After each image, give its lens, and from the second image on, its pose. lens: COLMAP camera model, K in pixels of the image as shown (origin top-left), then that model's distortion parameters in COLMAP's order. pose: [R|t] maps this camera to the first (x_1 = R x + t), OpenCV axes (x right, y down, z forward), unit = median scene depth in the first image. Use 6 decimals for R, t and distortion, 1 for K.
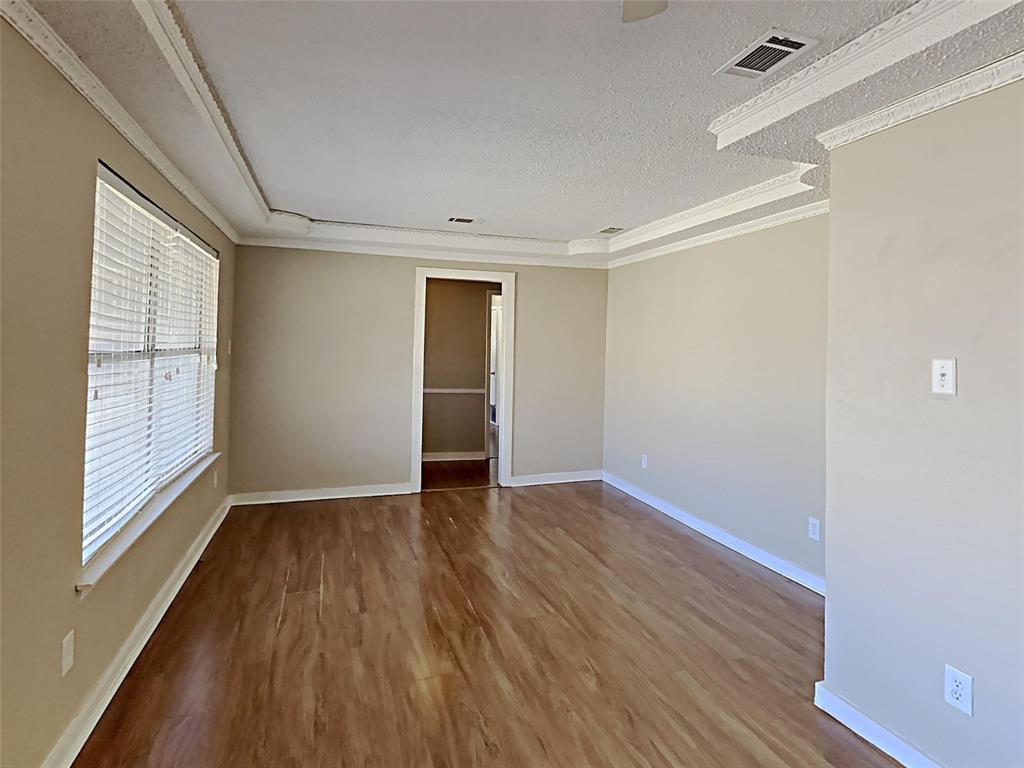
lens RADIAL K [[499.6, 0, 512.0], [0, 499.6, 384.0], [0, 0, 1]] dist [-0.000953, -0.000385]
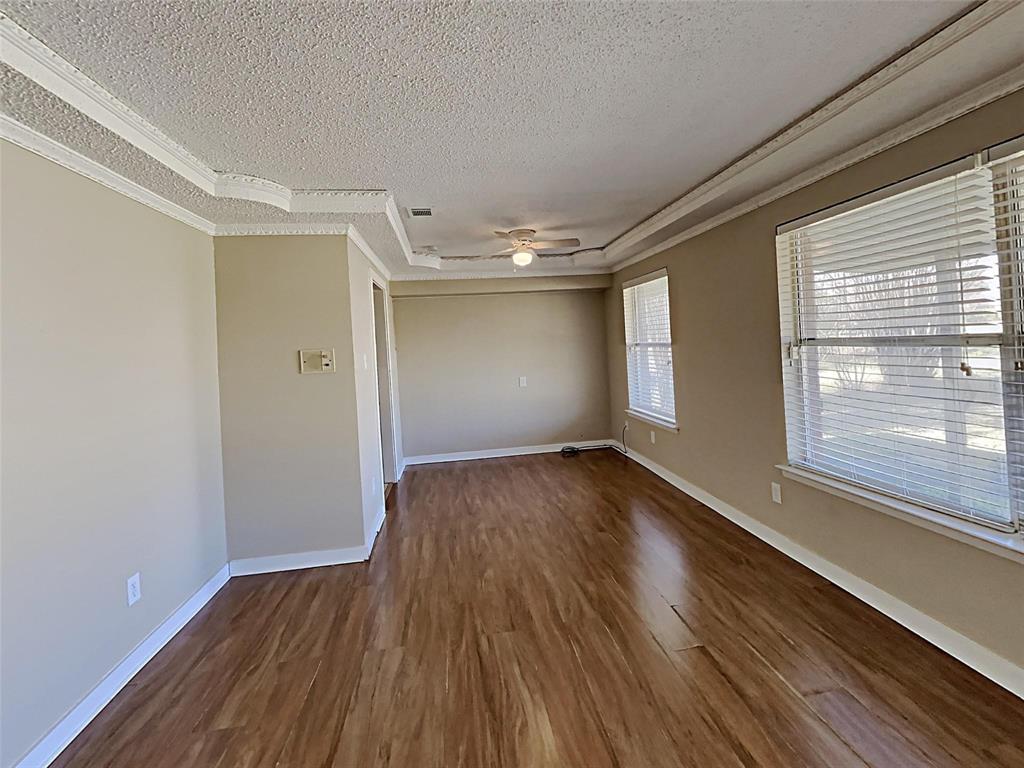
lens RADIAL K [[379.1, 0, 512.0], [0, 379.1, 384.0], [0, 0, 1]] dist [-0.000477, -0.000092]
pose [[-0.978556, 0.012525, 0.205599, -0.125985], [0.051062, 0.981744, 0.183223, -0.133316], [-0.199551, 0.189793, -0.961331, 1.700908]]
